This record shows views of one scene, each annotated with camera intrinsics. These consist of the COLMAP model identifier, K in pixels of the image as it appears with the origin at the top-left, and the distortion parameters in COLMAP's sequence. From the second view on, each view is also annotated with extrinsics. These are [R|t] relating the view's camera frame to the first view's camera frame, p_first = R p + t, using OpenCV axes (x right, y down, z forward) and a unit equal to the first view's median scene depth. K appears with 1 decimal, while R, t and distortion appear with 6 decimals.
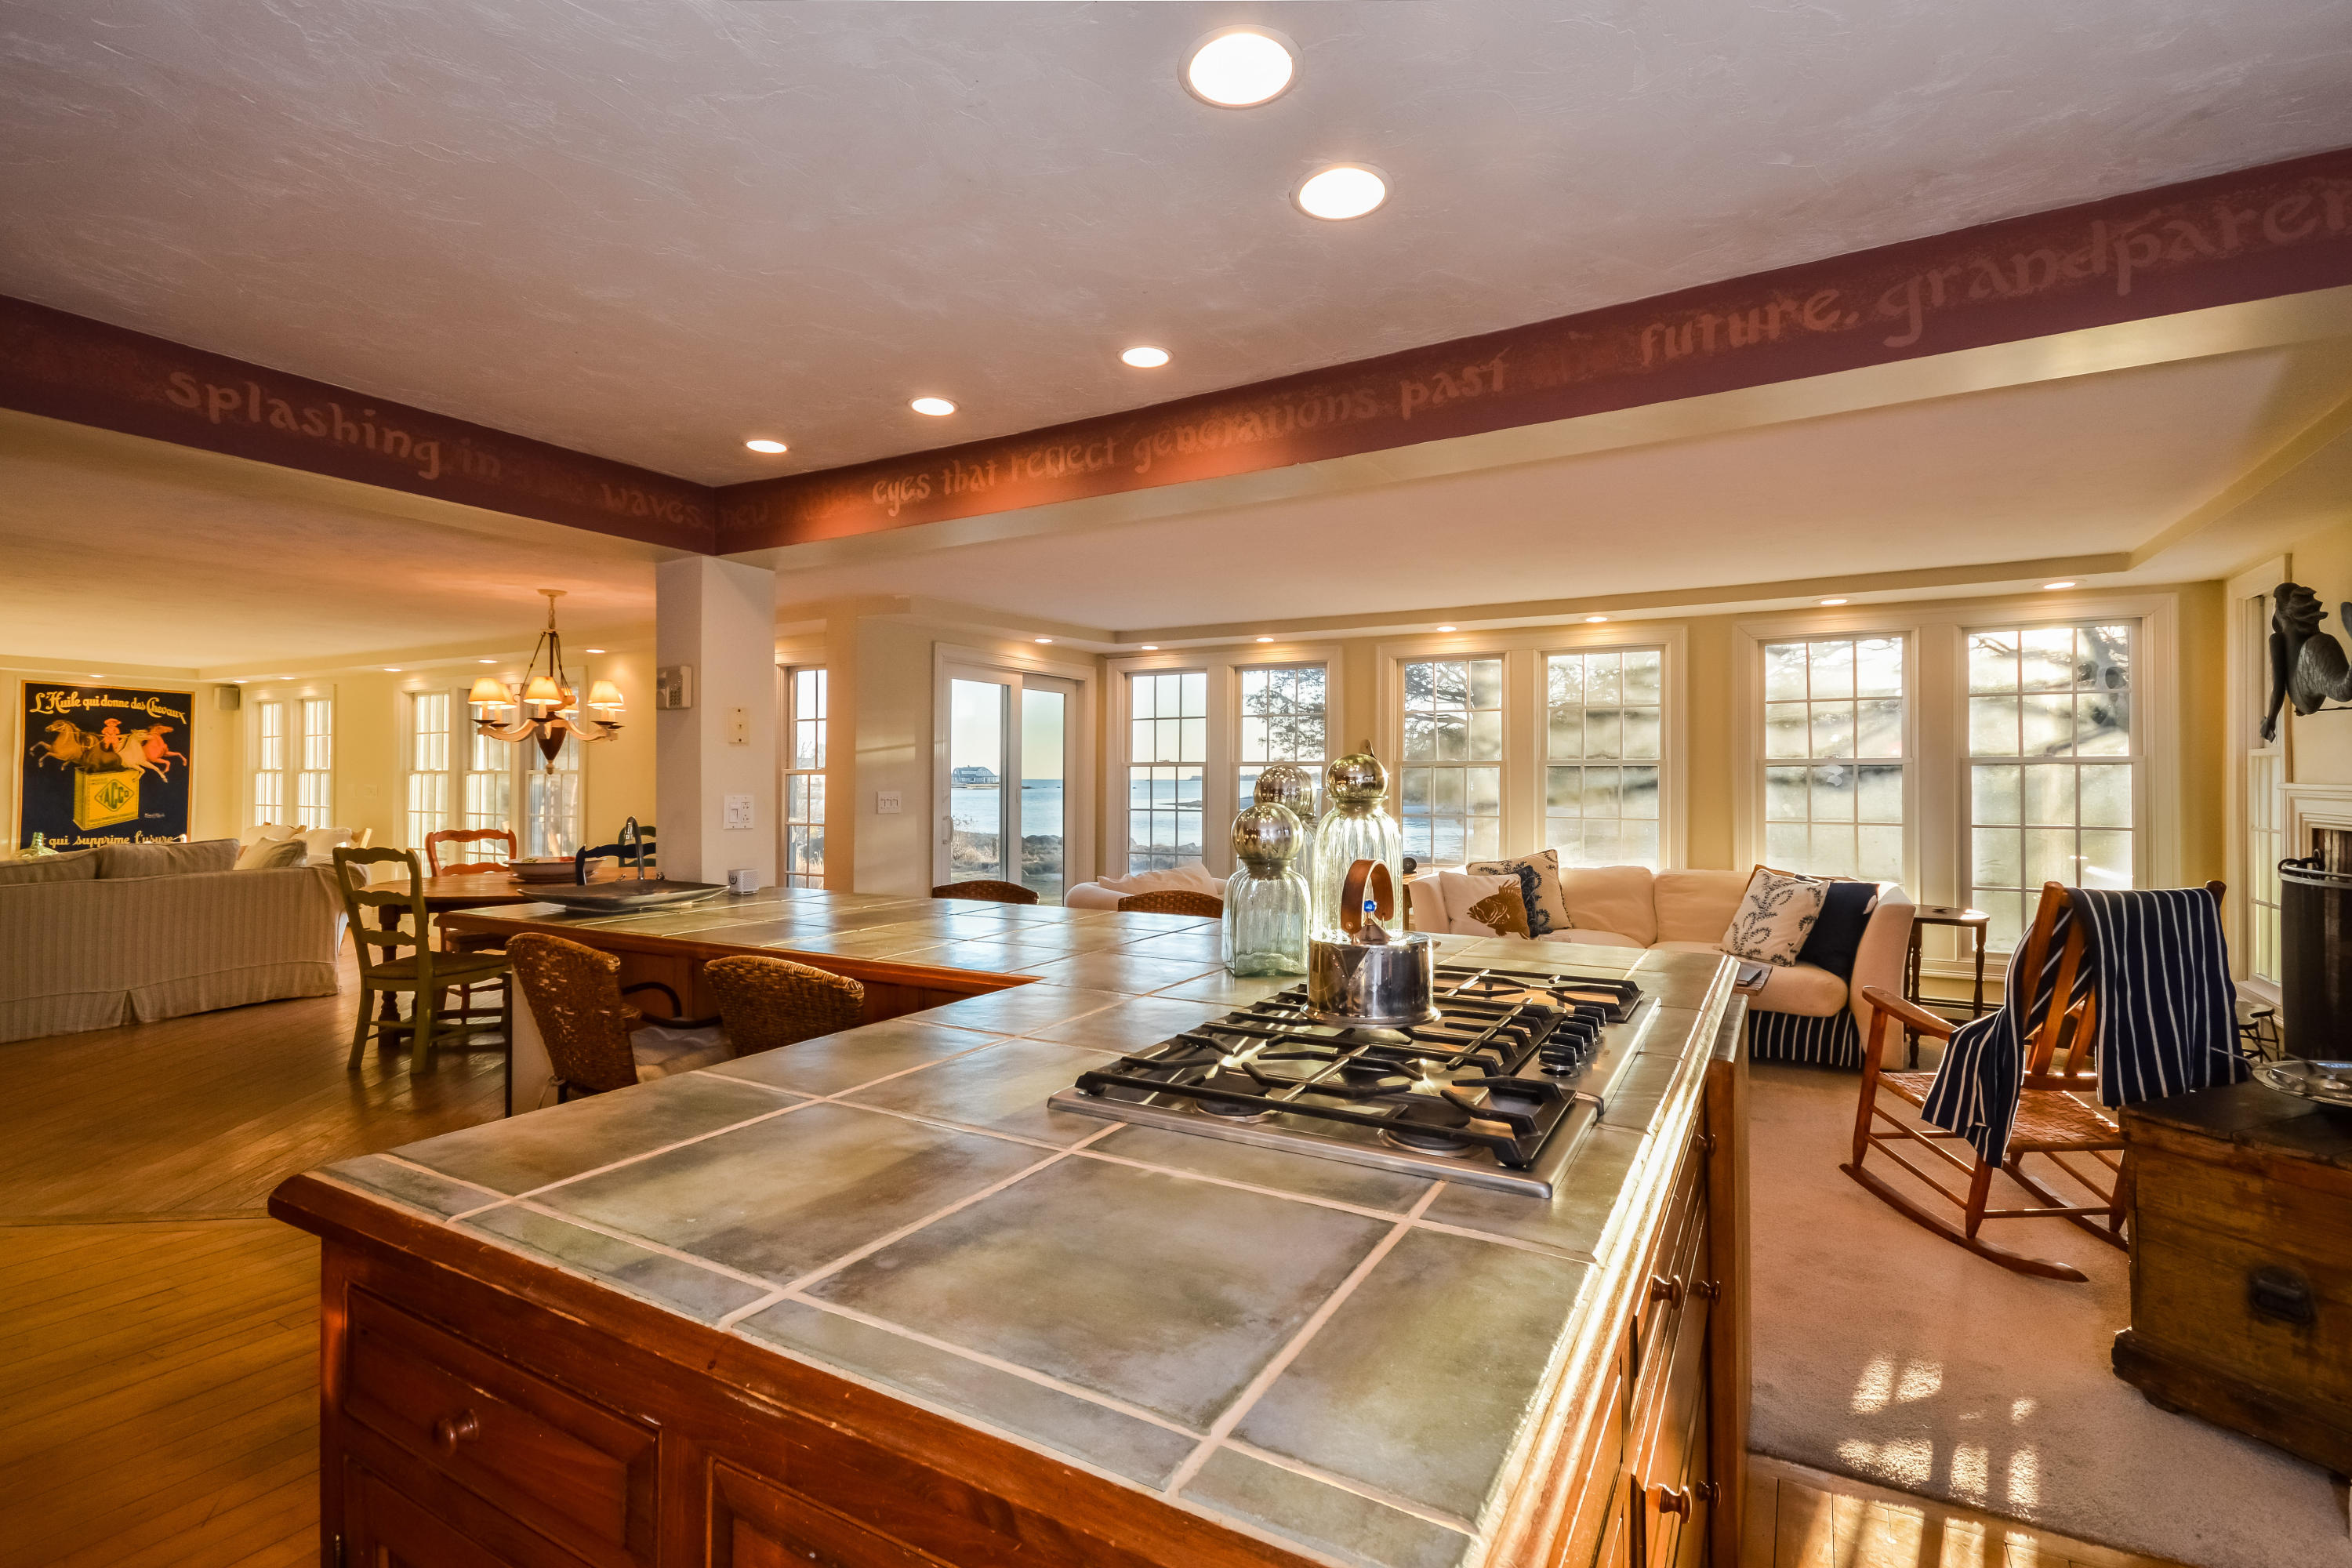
lens RADIAL K [[1045.3, 0, 1214.8], [0, 1045.3, 774.4], [0, 0, 1]] dist [0.049248, -0.022205]
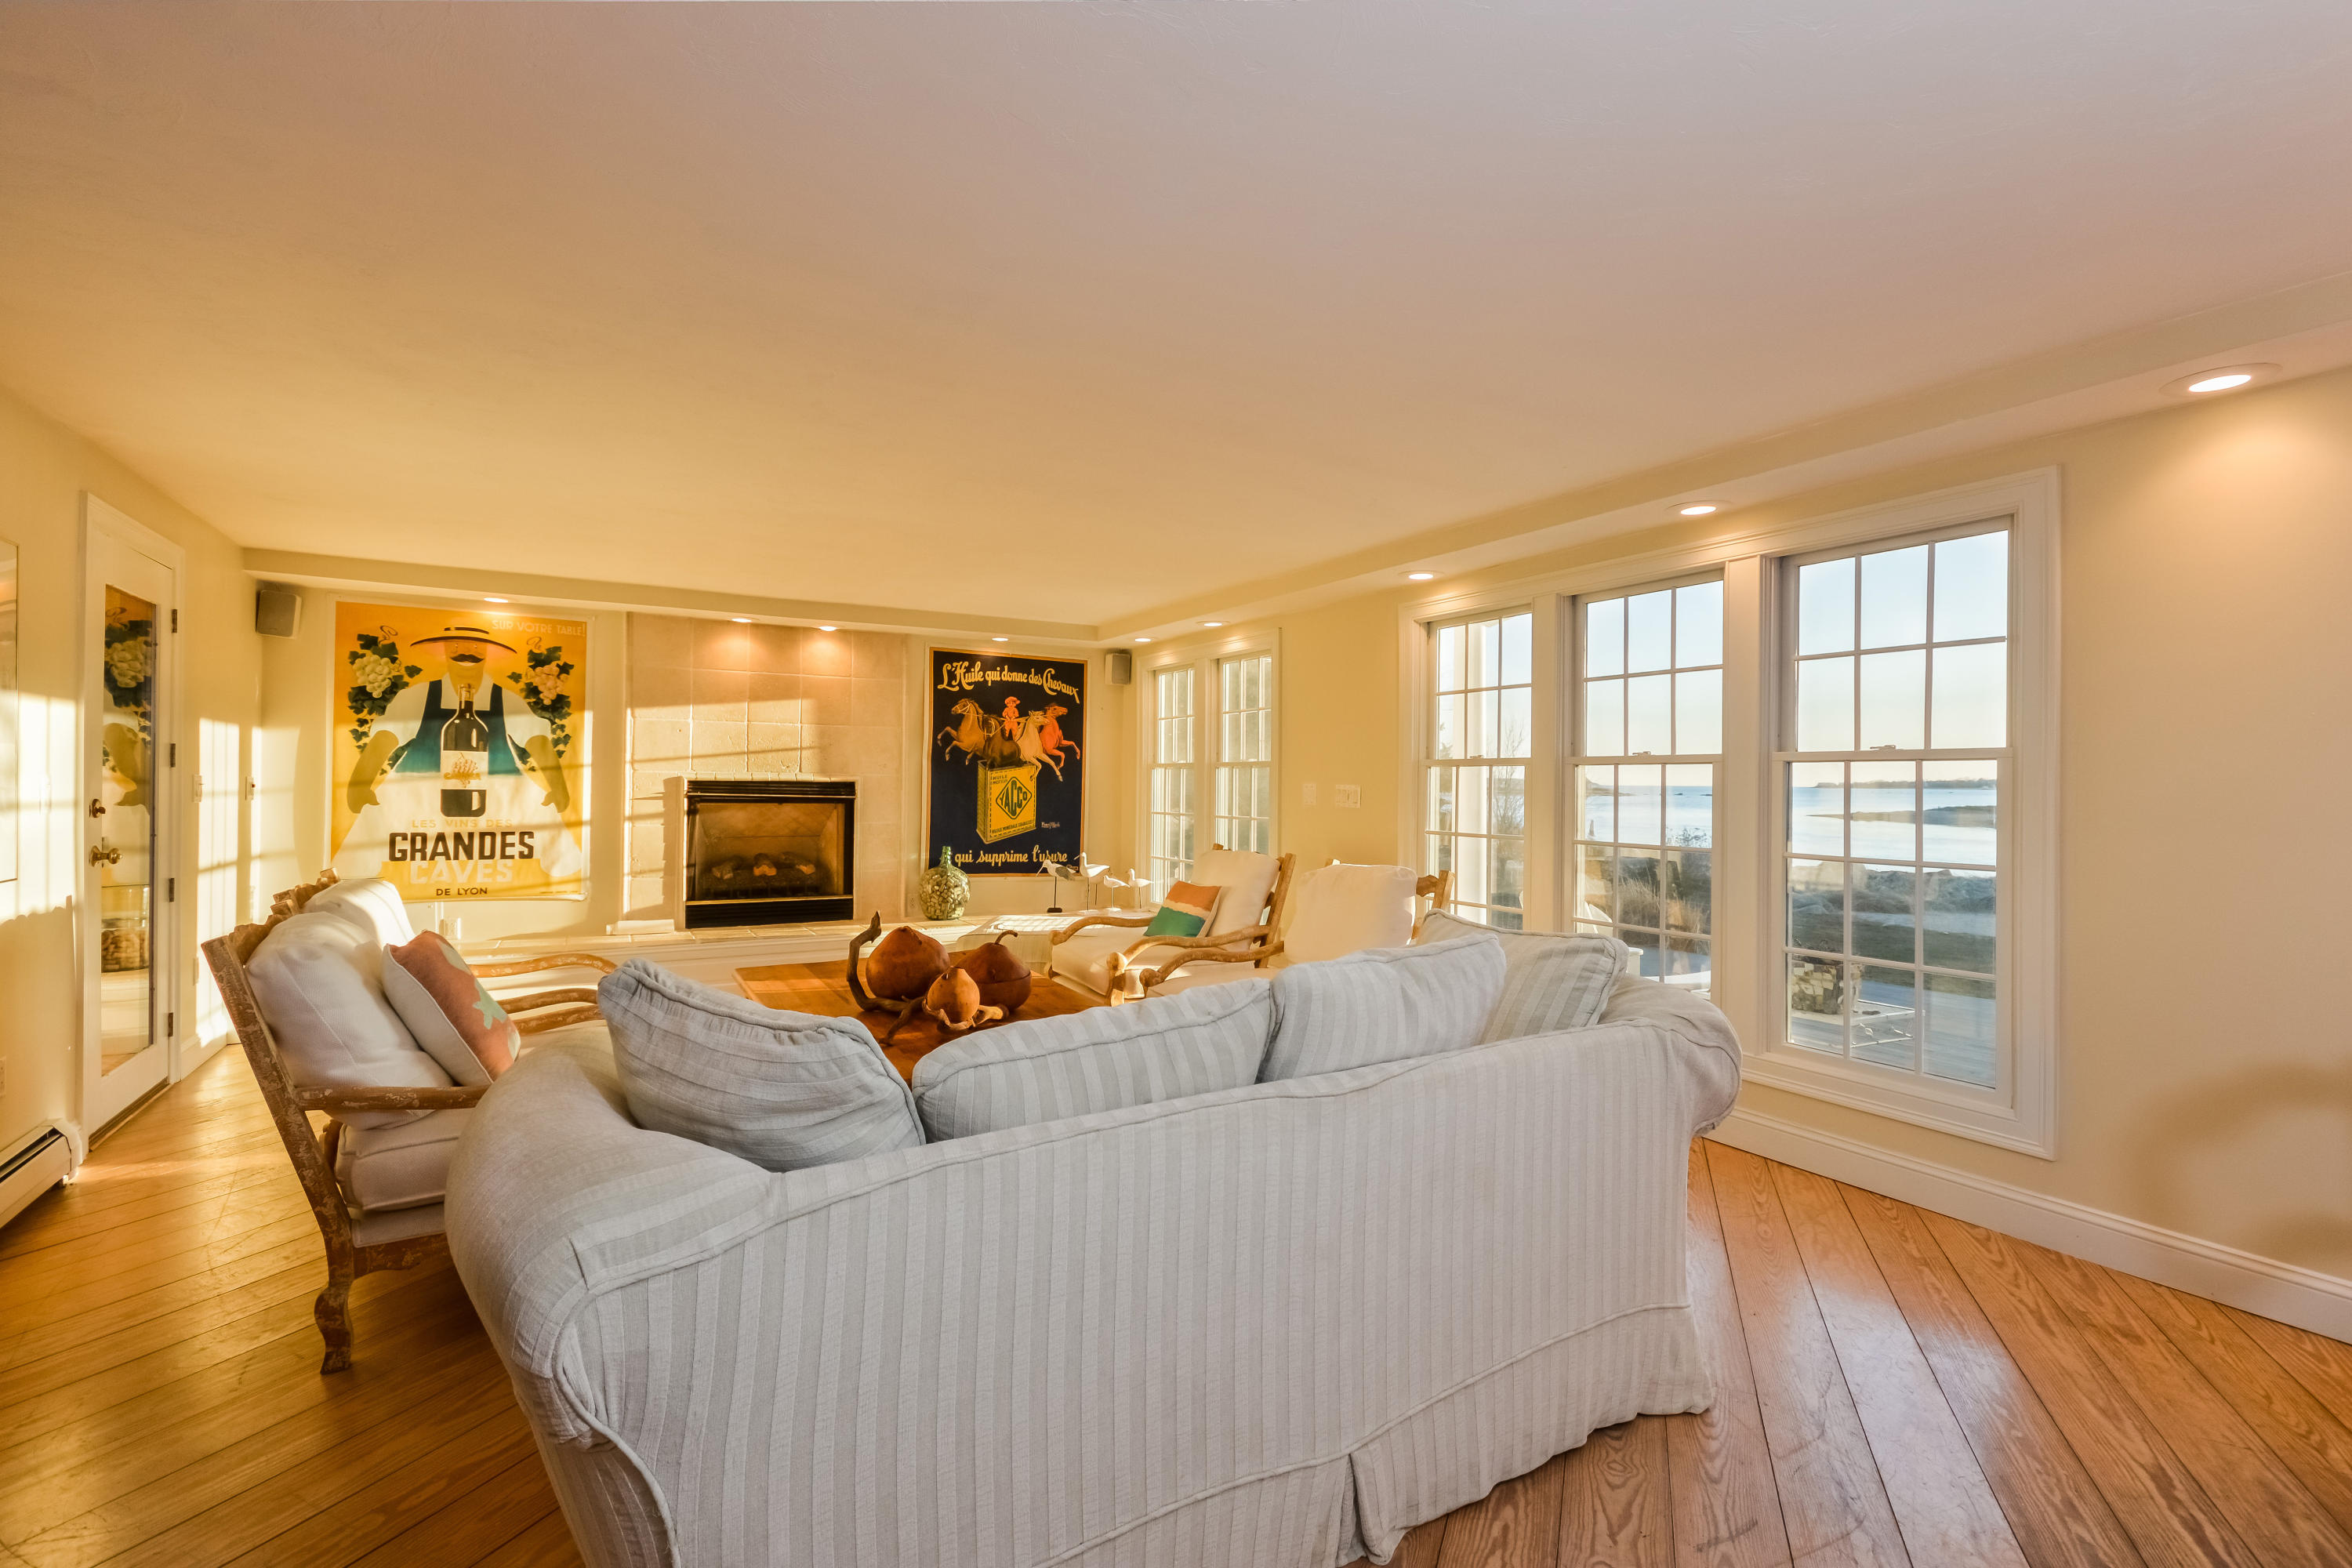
lens RADIAL K [[1043.4, 0, 1176.0], [0, 1043.4, 784.0], [0, 0, 1]] dist [0.001293, -0.000046]
pose [[0.849549, 0.003641, -0.527498, -0.552948], [-0.002234, 0.999992, 0.003304, 0.007219], [0.527506, -0.001628, 0.849550, 0.445782]]
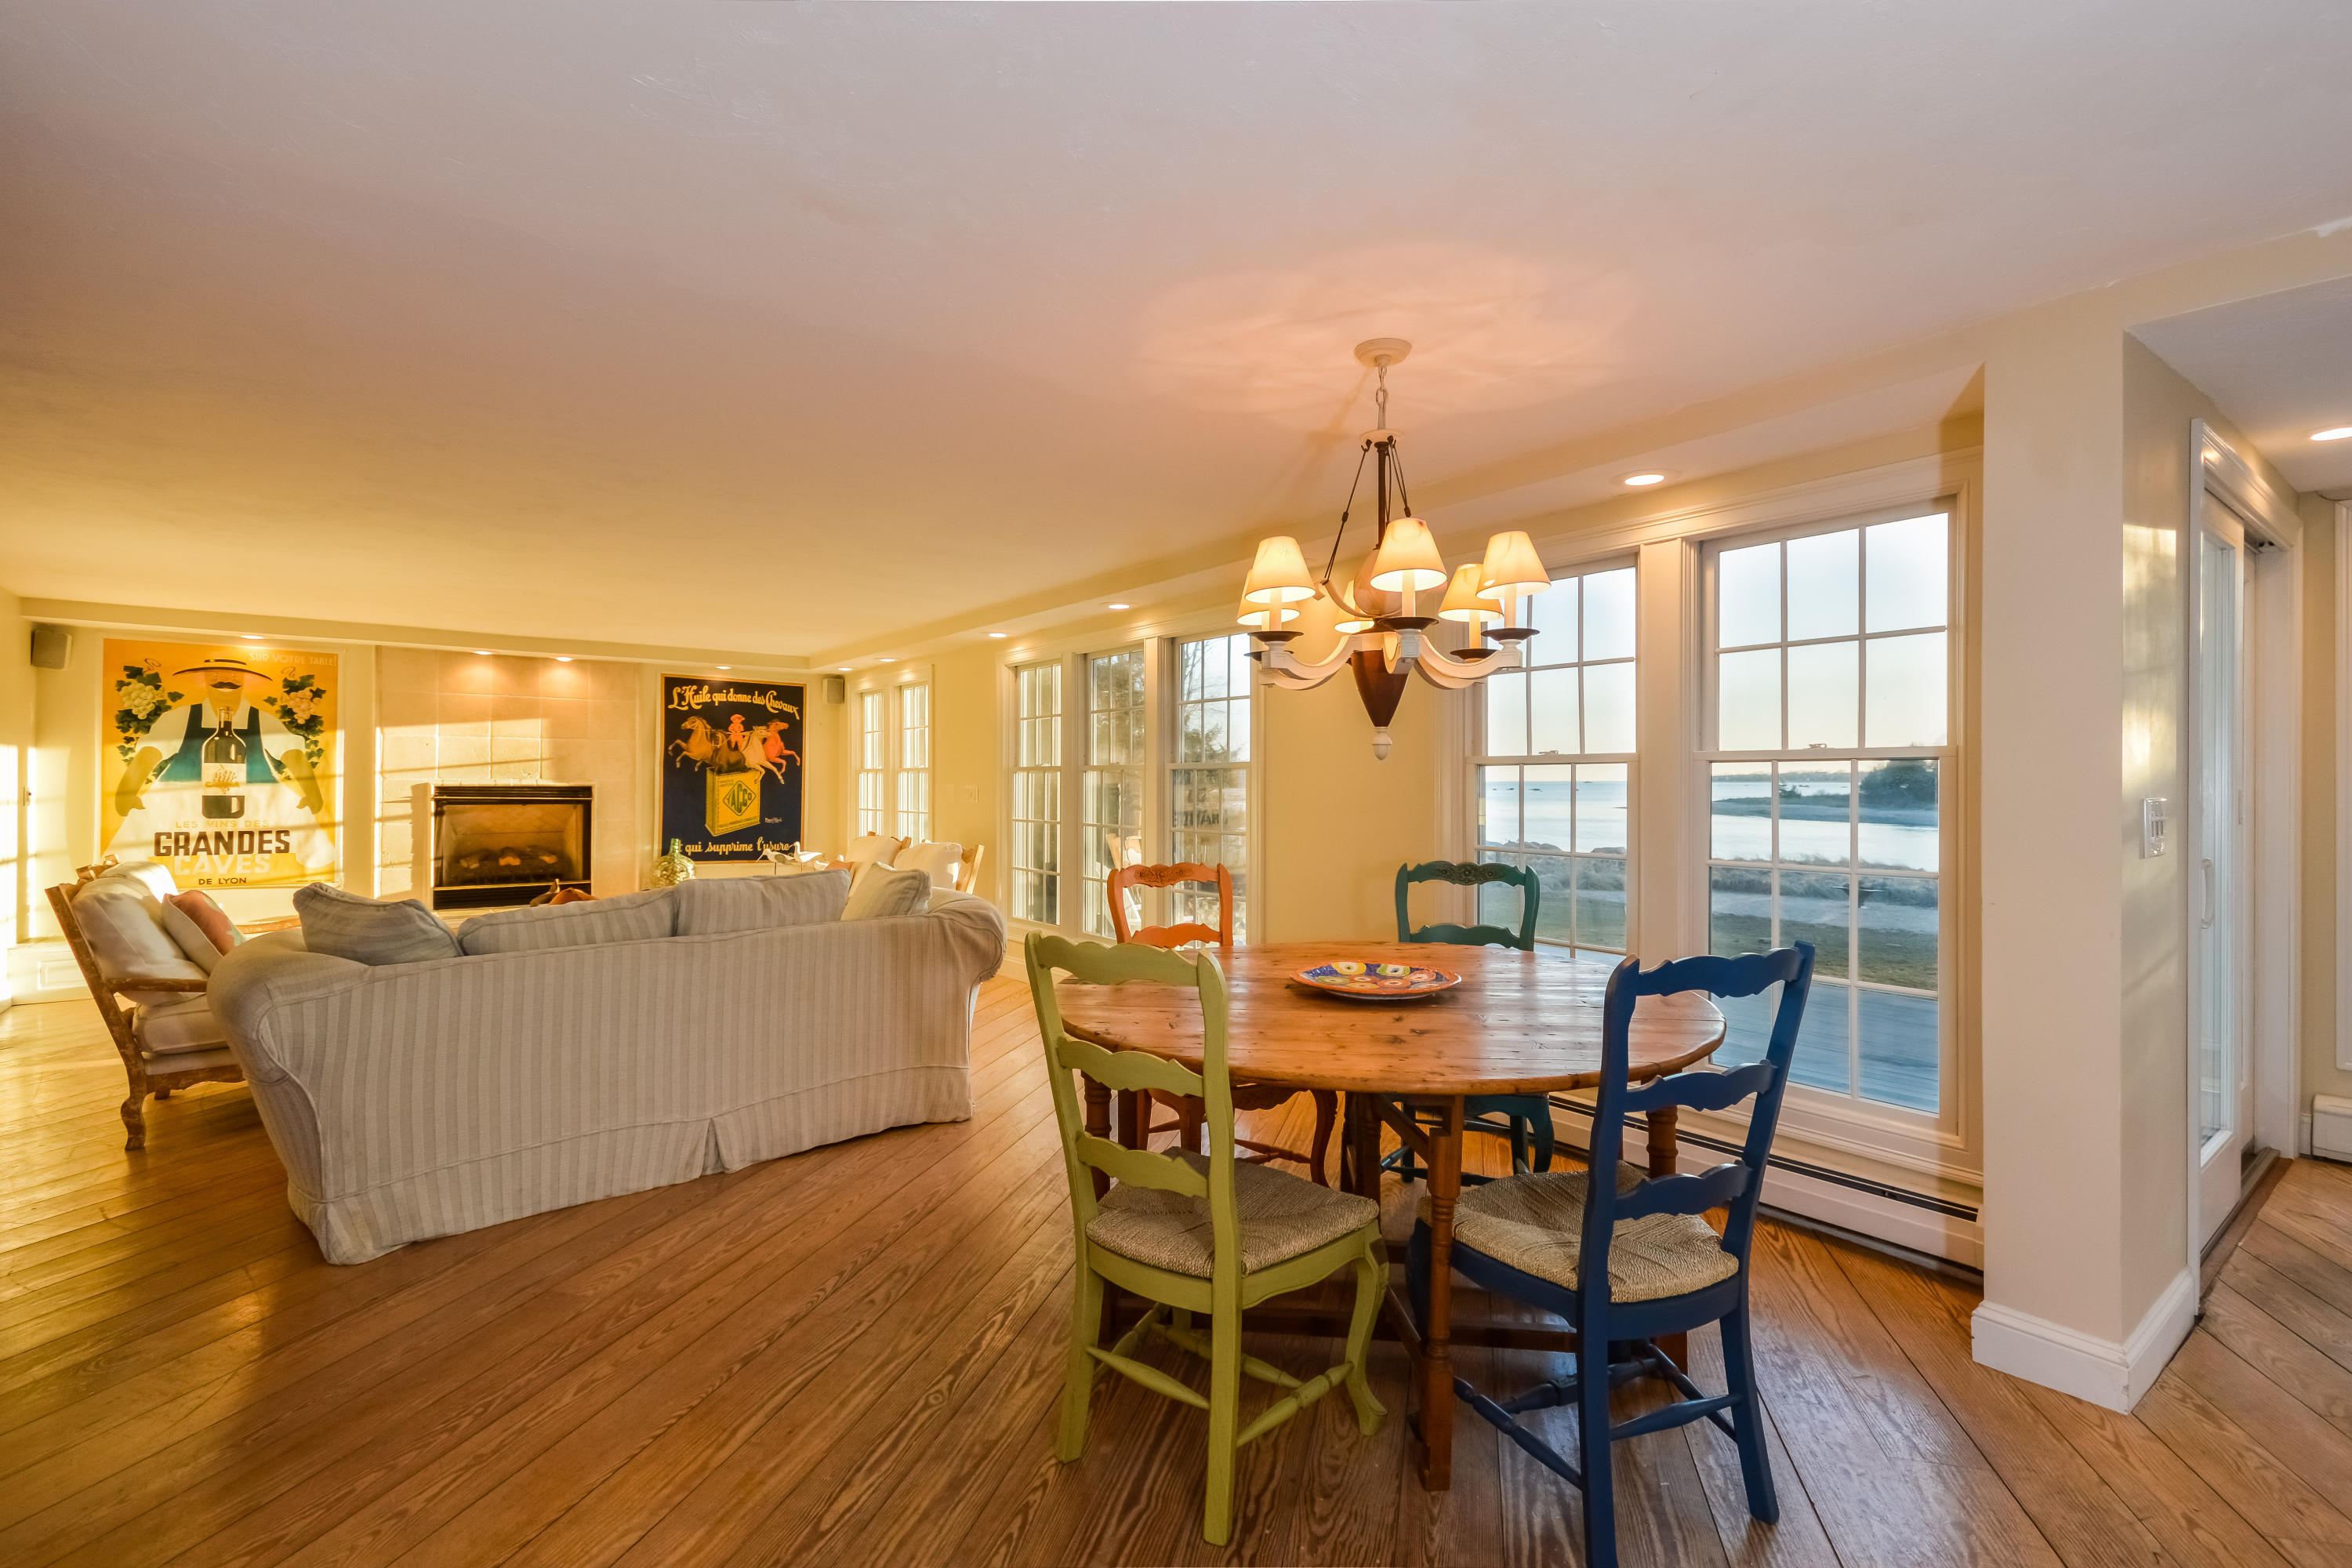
lens RADIAL K [[1046.8, 0, 1176.0], [0, 1046.8, 784.0], [0, 0, 1]] dist [0.048253, -0.026059]
pose [[0.908725, -0.002930, -0.417385, -0.318313], [0.005327, 0.999975, 0.004577, 0.005420], [0.417361, -0.006383, 0.908718, 0.345965]]
